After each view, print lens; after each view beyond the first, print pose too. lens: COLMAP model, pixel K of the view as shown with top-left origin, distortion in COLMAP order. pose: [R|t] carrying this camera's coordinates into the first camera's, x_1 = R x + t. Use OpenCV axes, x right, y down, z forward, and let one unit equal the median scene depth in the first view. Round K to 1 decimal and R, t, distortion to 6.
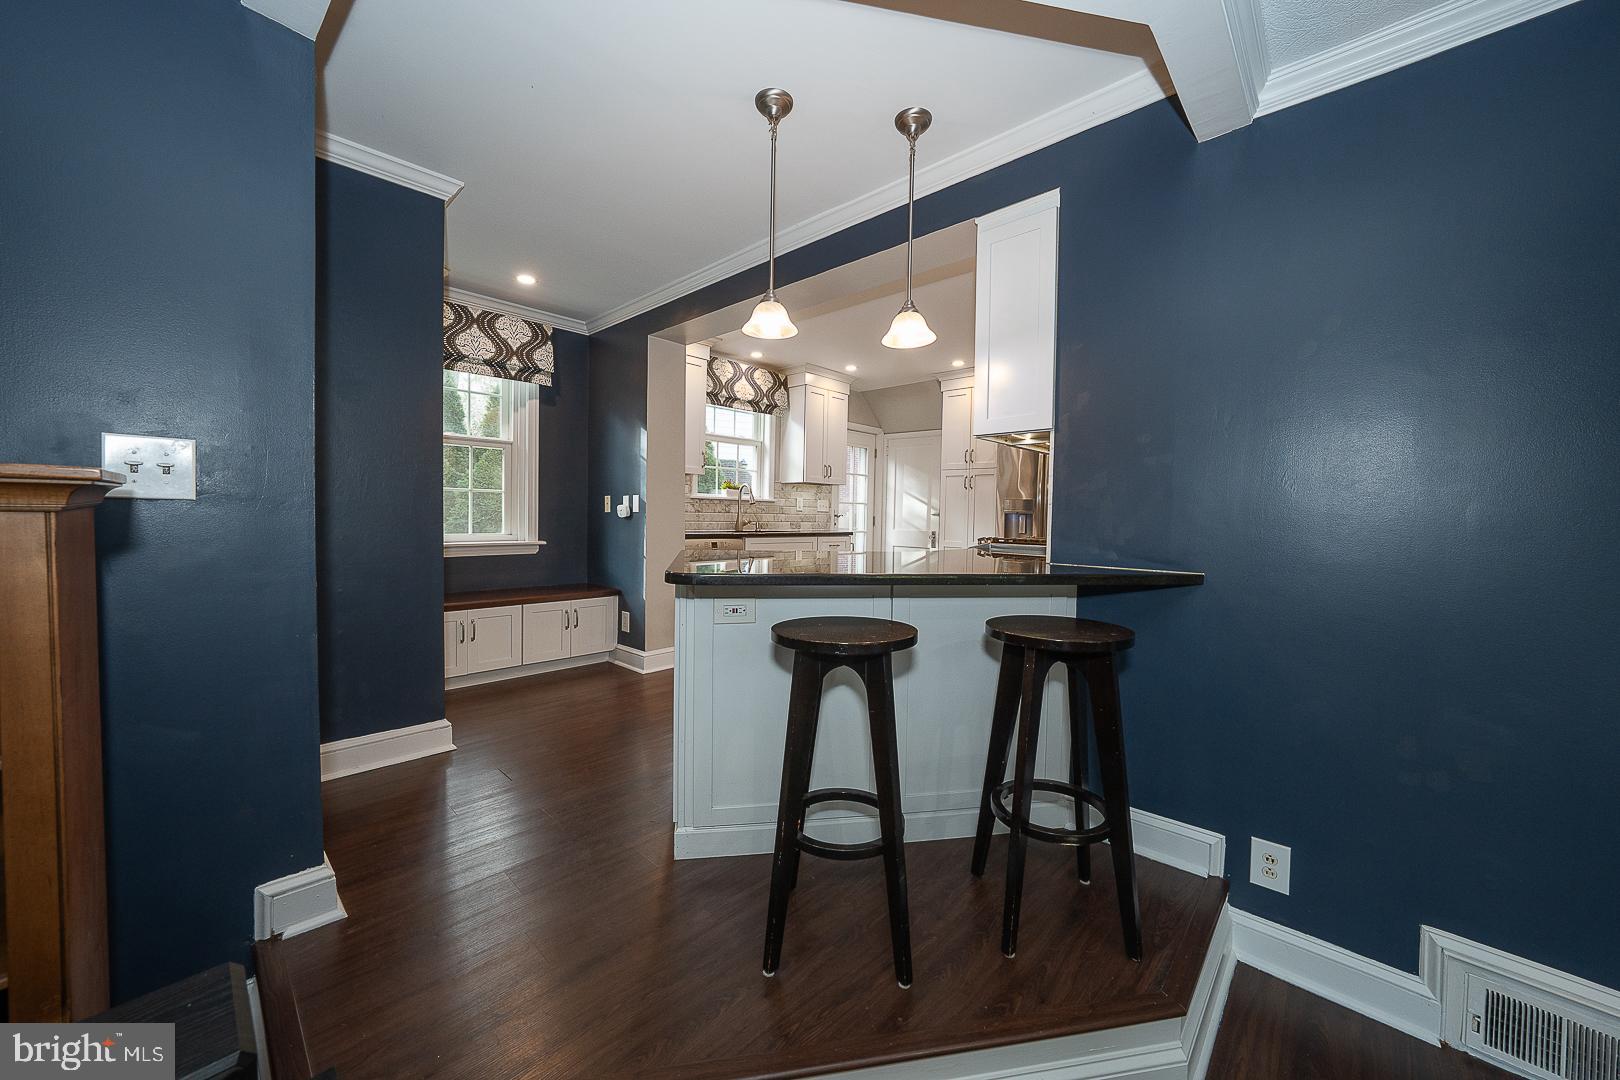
lens RADIAL K [[554.6, 0, 805.9], [0, 554.6, 538.0], [0, 0, 1]] dist [-0.033313, 0.006786]
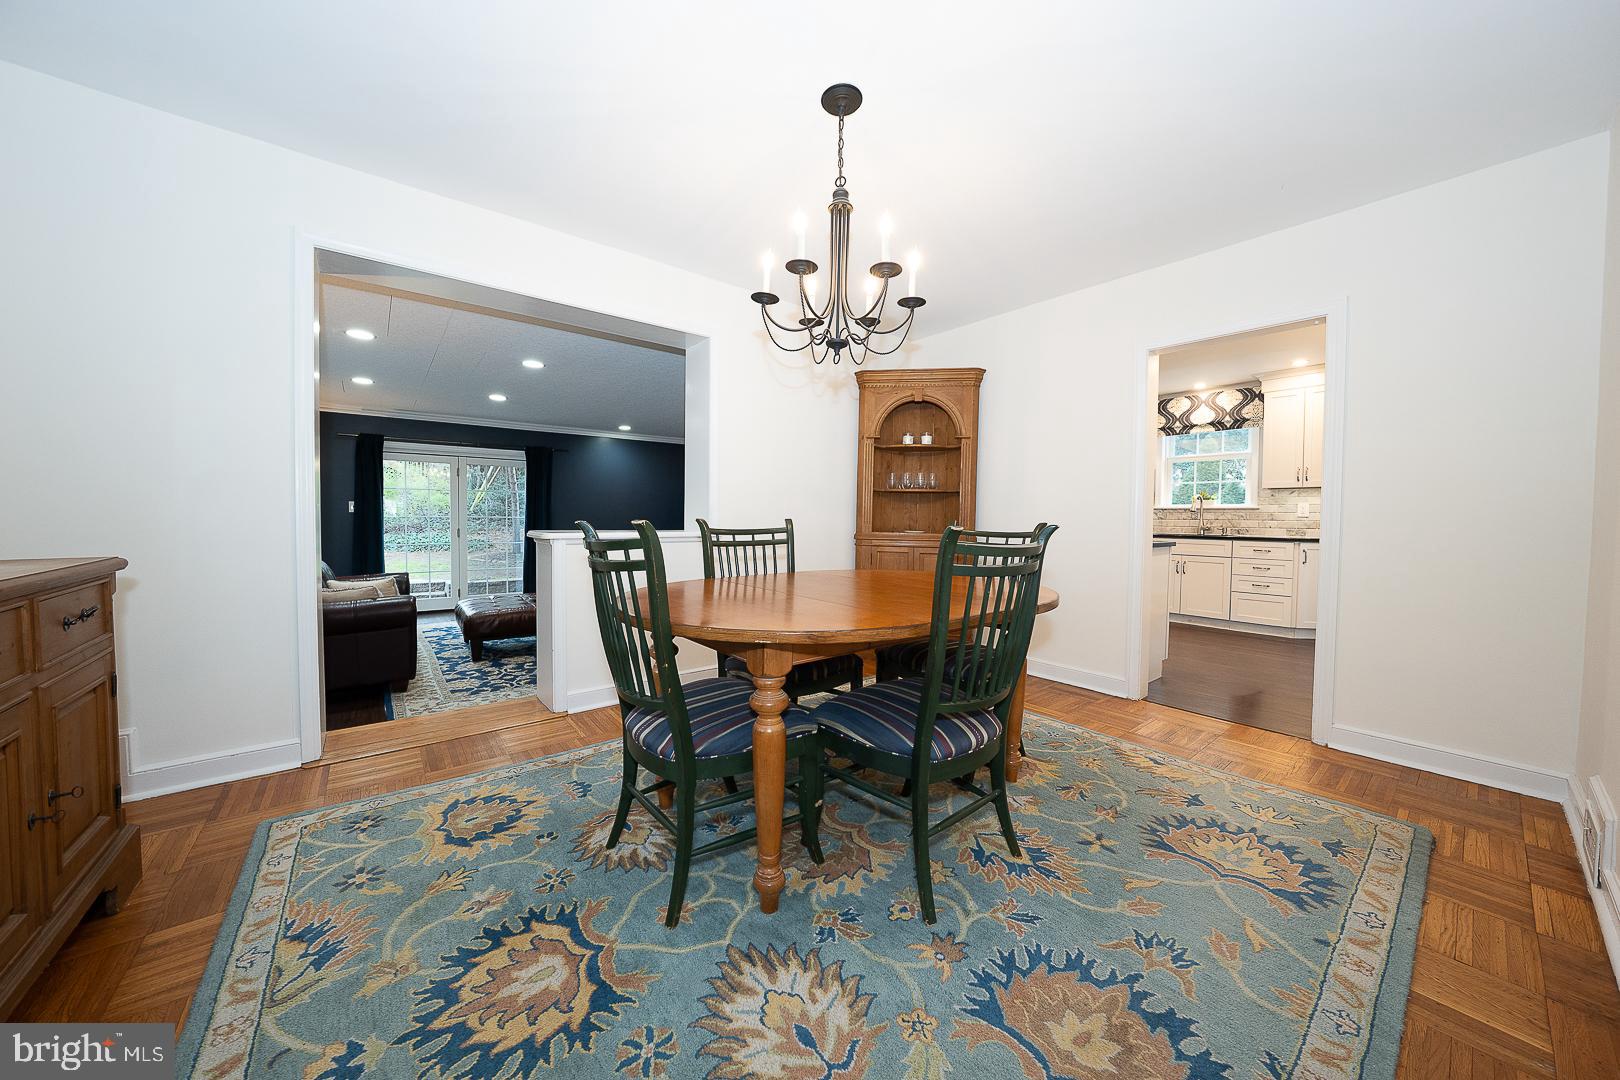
lens RADIAL K [[554.6, 0, 805.9], [0, 554.6, 538.0], [0, 0, 1]] dist [-0.033313, 0.006786]
pose [[-0.165169, 0.016736, -0.986123, 1.166965], [-0.049644, 0.998447, 0.025261, 0.006560], [0.985015, 0.053128, -0.164082, 0.363427]]
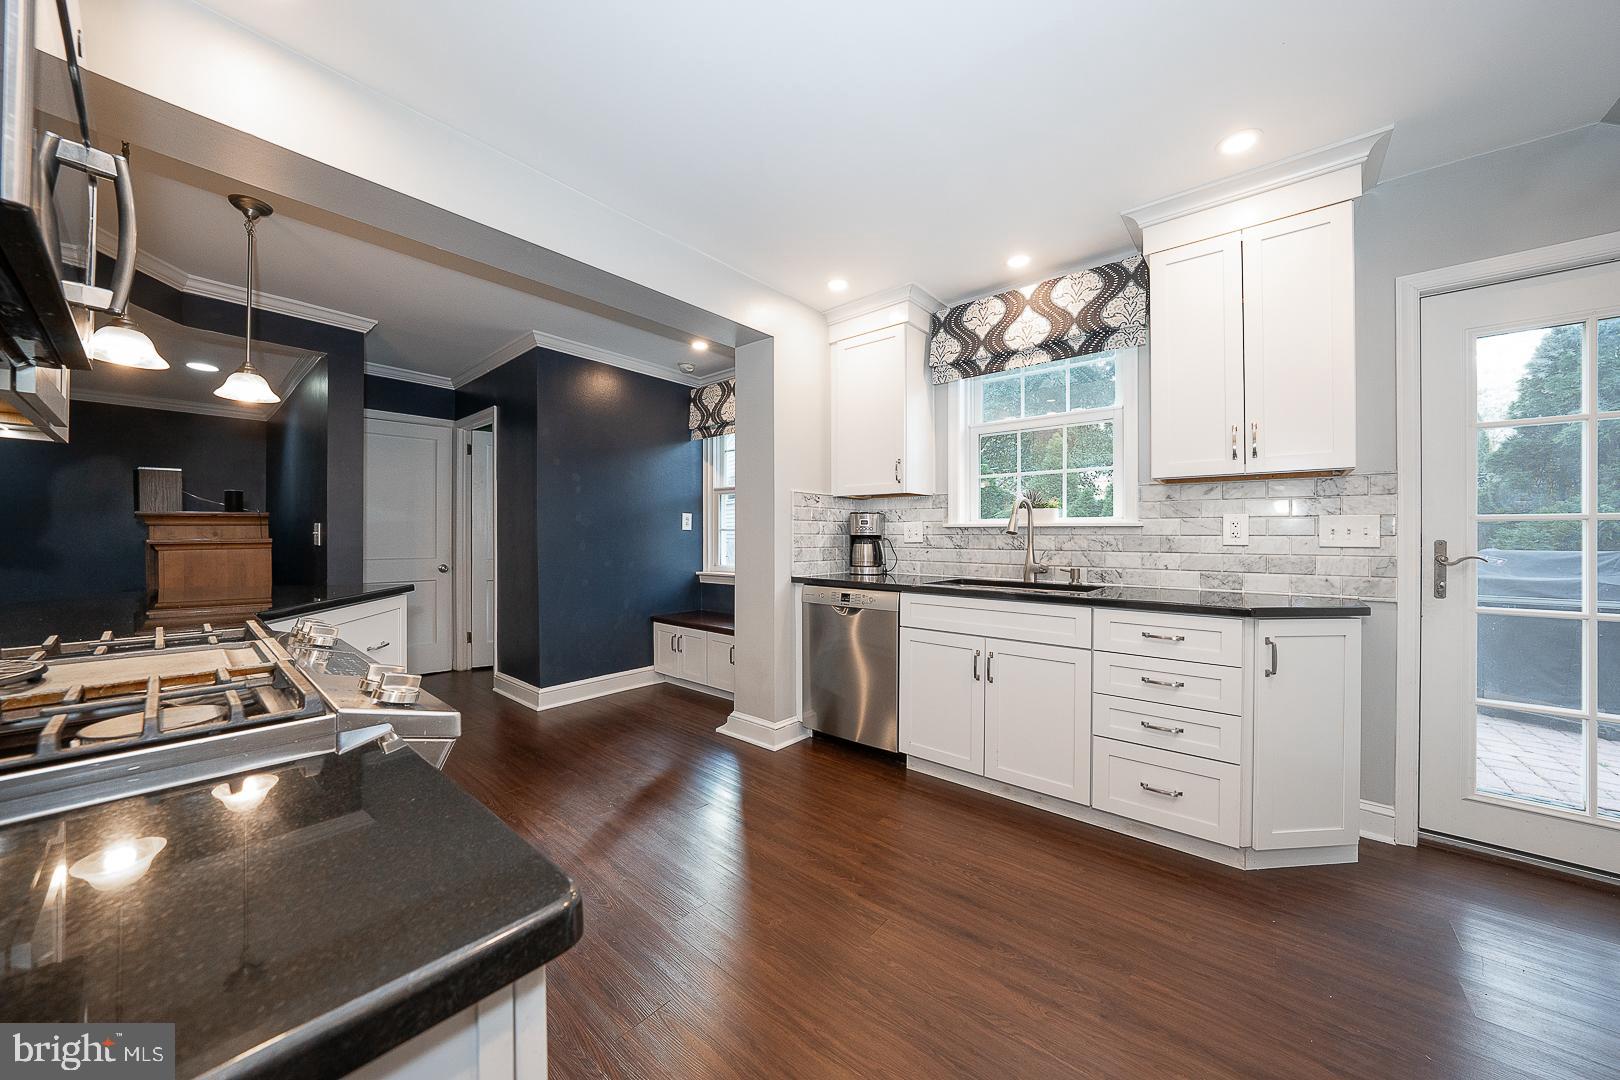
lens RADIAL K [[554.6, 0, 805.9], [0, 554.6, 538.0], [0, 0, 1]] dist [-0.033313, 0.006786]
pose [[0.030329, -0.012336, -0.999464, 0.428826], [-0.041699, 0.999038, -0.013596, -0.040247], [0.998670, 0.042089, 0.029786, 0.757373]]
